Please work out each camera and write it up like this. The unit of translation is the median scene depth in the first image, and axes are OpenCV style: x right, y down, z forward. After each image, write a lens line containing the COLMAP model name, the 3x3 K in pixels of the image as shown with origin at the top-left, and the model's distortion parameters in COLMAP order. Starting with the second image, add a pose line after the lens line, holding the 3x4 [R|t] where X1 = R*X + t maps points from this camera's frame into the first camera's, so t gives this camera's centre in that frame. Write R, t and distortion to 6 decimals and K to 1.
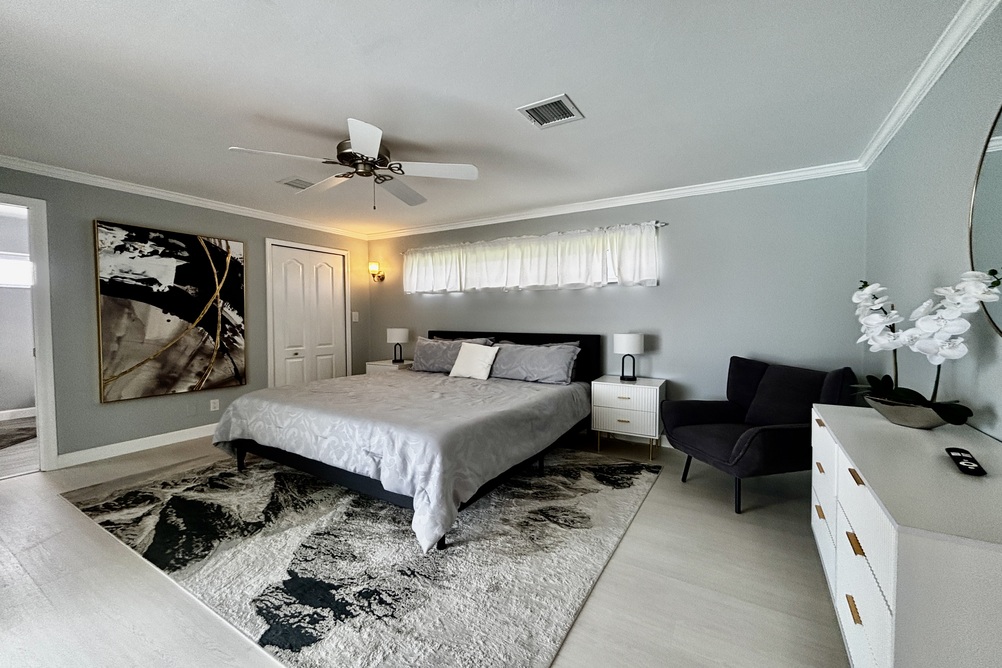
lens RADIAL K [[409.7, 0, 494.2], [0, 409.7, 335.7], [0, 0, 1]] dist [0.003787, -0.000449]
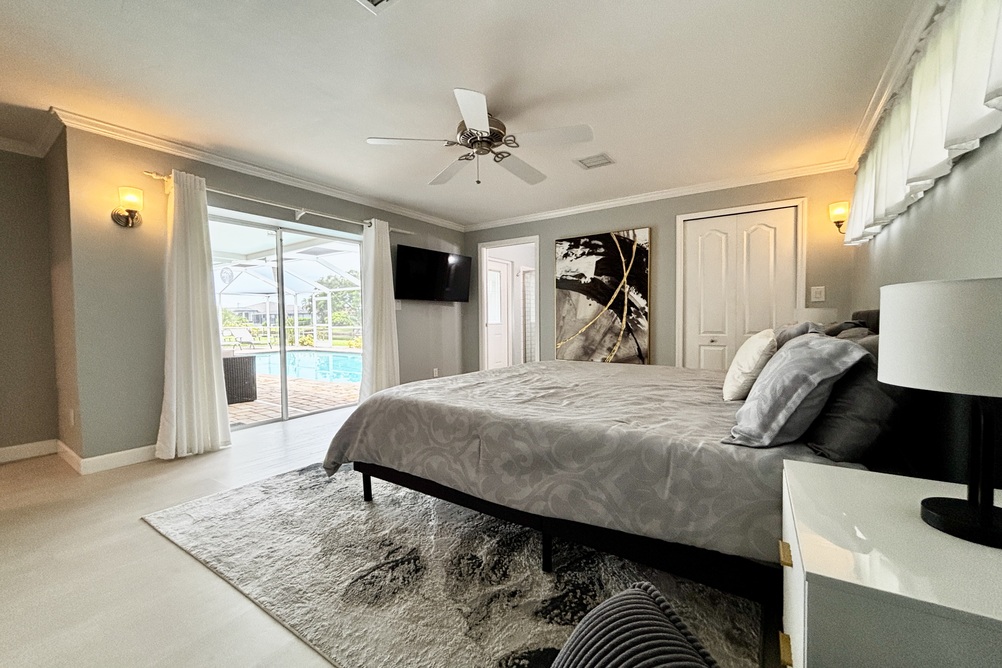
lens RADIAL K [[409.7, 0, 494.2], [0, 409.7, 335.7], [0, 0, 1]] dist [0.003787, -0.000449]
pose [[-0.045291, 0.042147, -0.998084, 0.492093], [-0.031750, 0.998544, 0.043607, 0.013504], [0.998469, 0.033664, -0.043887, 0.727367]]
